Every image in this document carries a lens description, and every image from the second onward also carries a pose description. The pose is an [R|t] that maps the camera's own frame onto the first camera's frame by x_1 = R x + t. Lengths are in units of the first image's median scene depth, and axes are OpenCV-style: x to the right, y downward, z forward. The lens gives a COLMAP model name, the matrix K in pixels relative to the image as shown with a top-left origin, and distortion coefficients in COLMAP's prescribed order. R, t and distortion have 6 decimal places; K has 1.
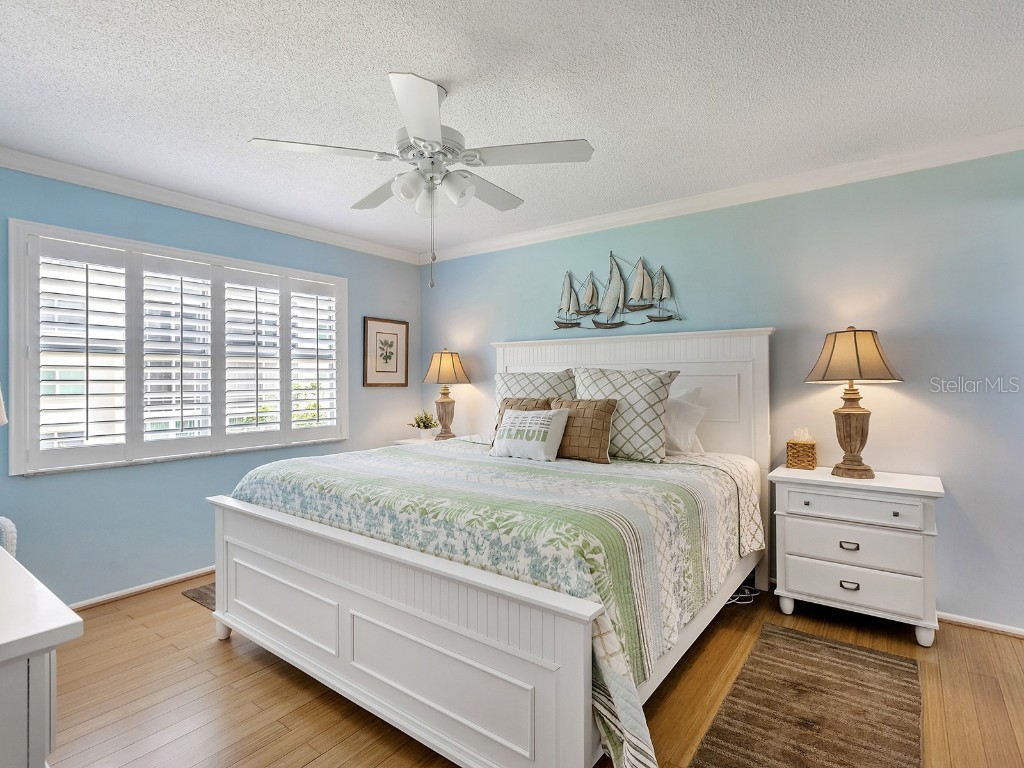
lens RADIAL K [[526.7, 0, 511.1], [0, 526.7, 383.2], [0, 0, 1]] dist [-0.000927, 0.001225]
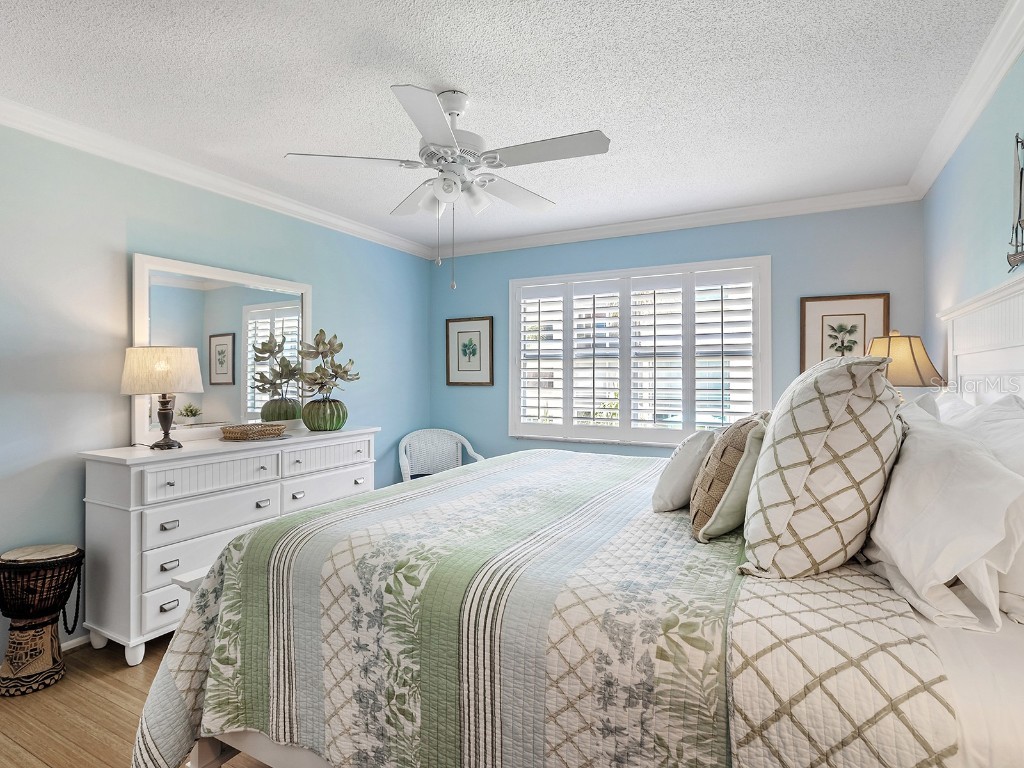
lens RADIAL K [[526.7, 0, 512.8], [0, 526.7, 380.6], [0, 0, 1]] dist [-0.000927, 0.001225]
pose [[0.164550, 0.005143, -0.986355, 0.428689], [-0.011597, 0.999927, 0.003279, -0.002477], [0.986301, 0.010899, 0.164598, 0.469604]]
